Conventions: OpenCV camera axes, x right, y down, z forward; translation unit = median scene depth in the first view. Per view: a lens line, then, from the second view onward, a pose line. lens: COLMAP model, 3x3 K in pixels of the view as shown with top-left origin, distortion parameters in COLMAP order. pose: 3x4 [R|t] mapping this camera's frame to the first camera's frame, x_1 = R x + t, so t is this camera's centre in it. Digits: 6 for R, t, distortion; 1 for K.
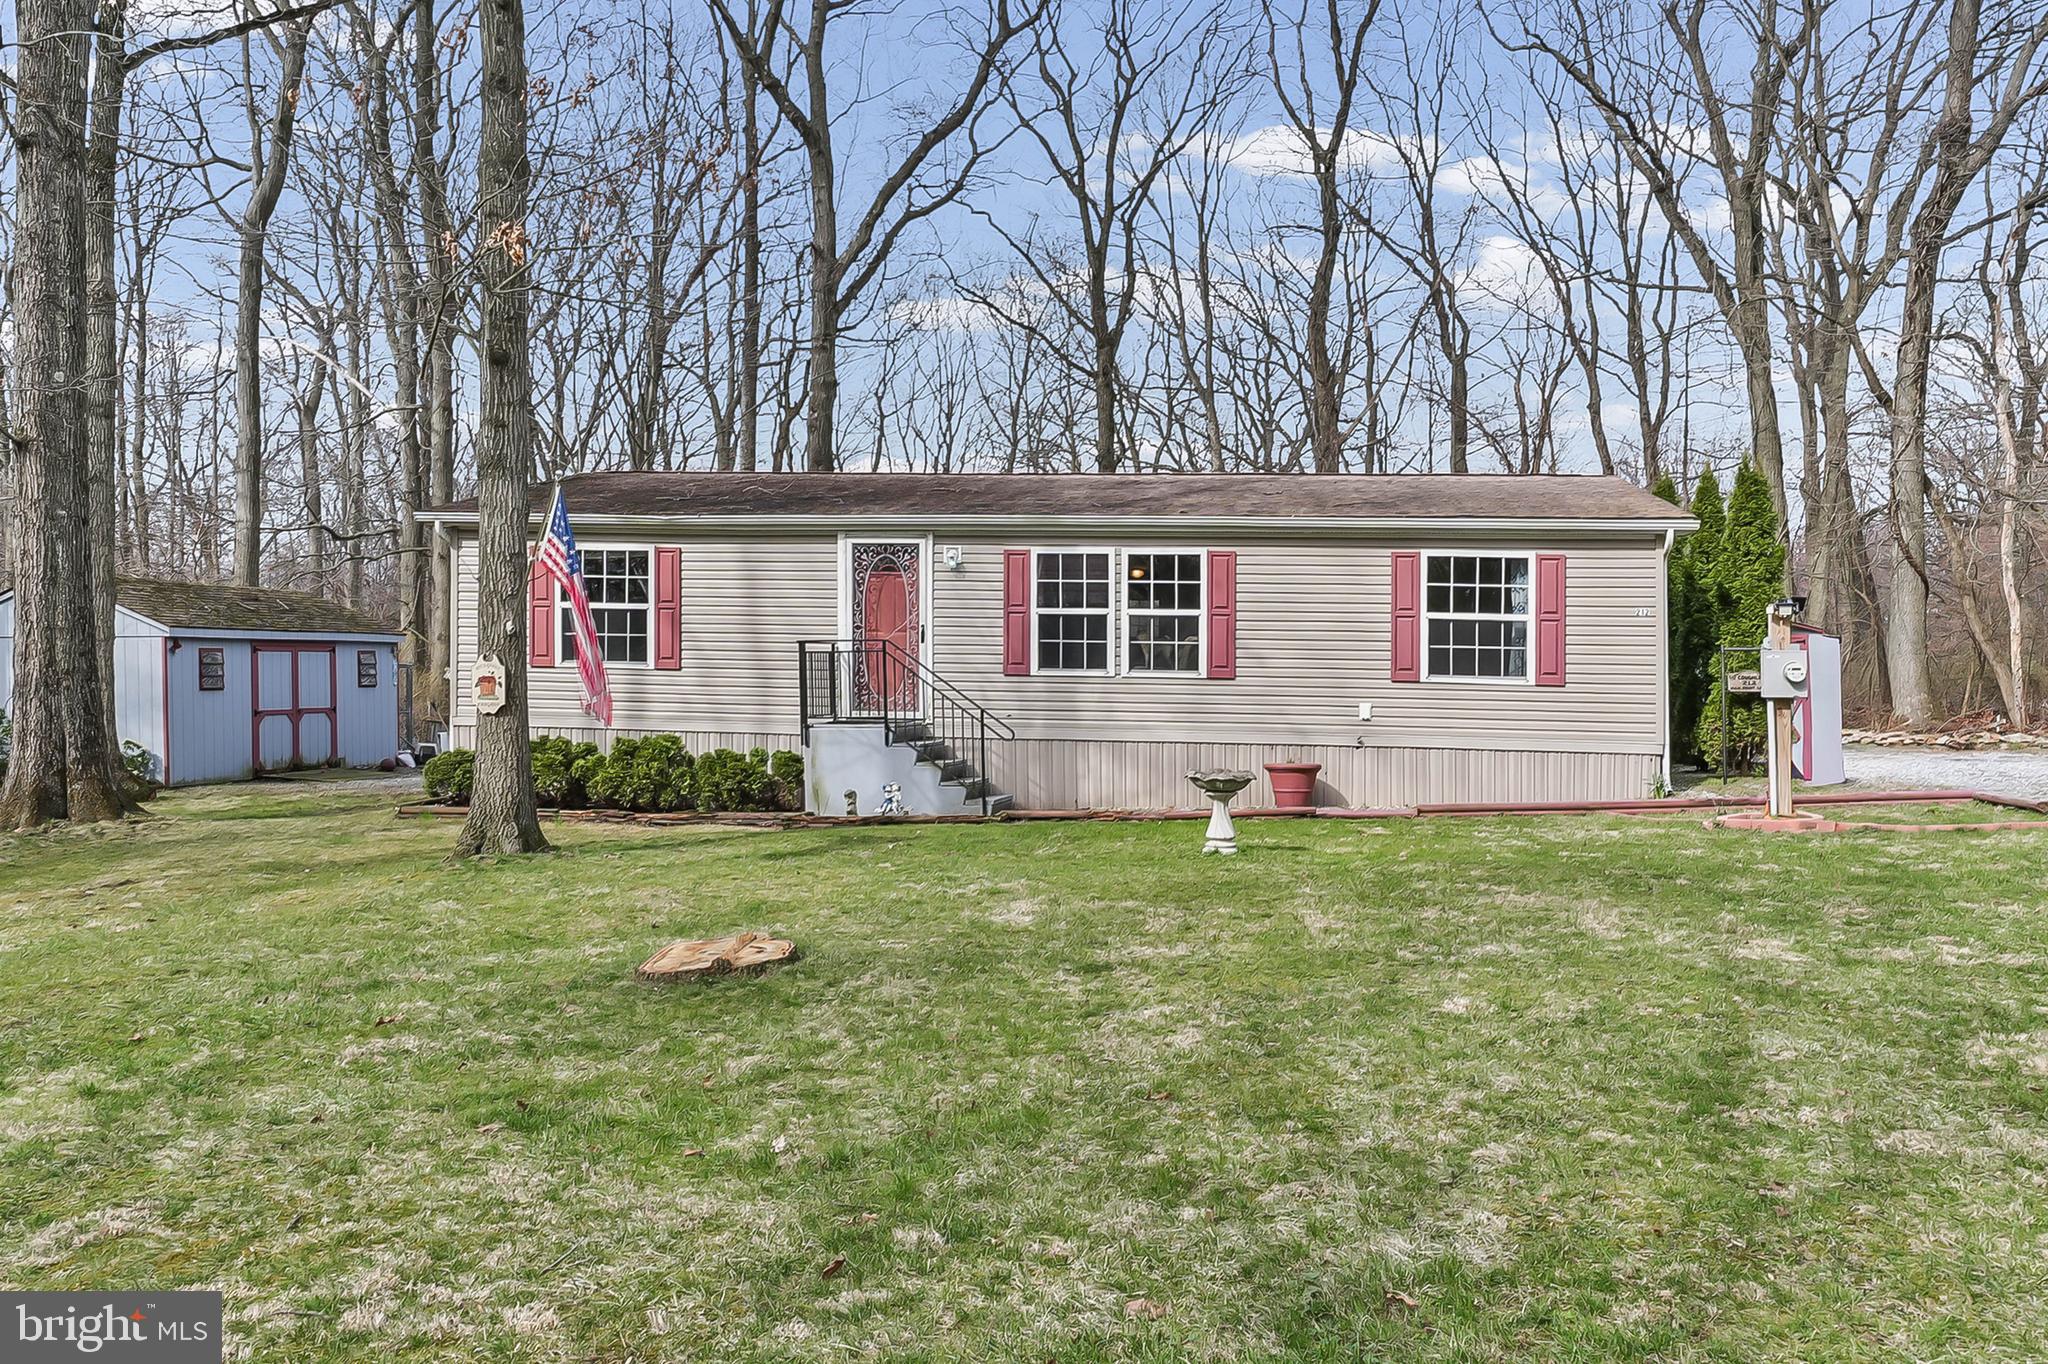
lens RADIAL K [[1506.6, 0, 1017.3], [0, 1506.6, 675.7], [0, 0, 1]] dist [0.039498, 0.002064]
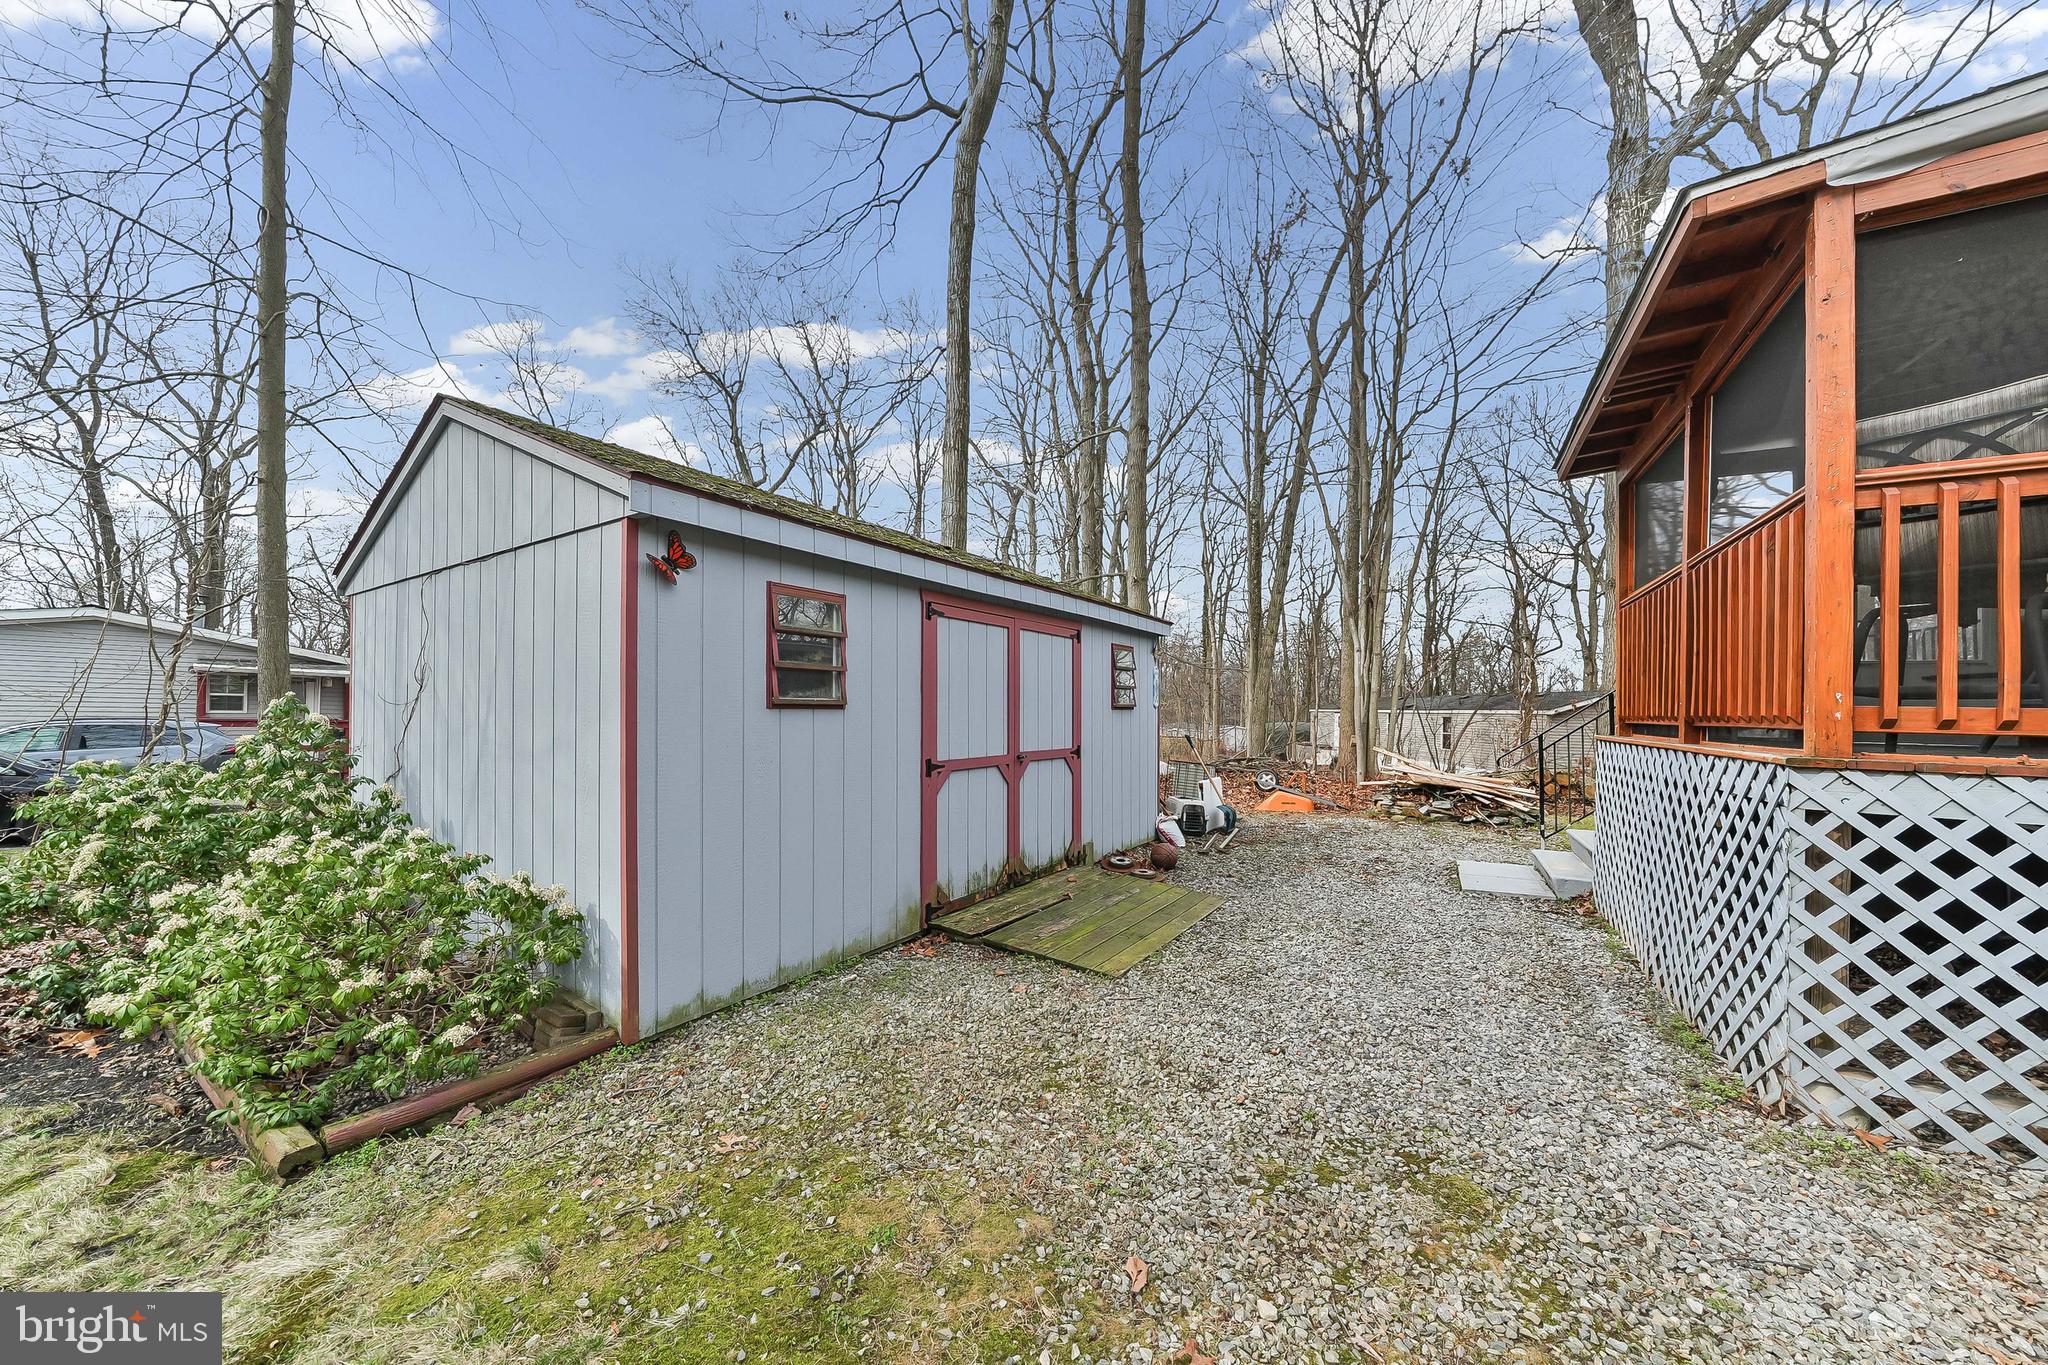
lens RADIAL K [[707.6, 0, 1023.6], [0, 707.6, 698.5], [0, 0, 1]] dist [-0.010633, 0.000210]
pose [[0.920745, 0.004488, -0.390140, -0.584652], [-0.010221, 0.999868, -0.012618, 0.012100], [0.390032, 0.015606, 0.920669, 1.209927]]
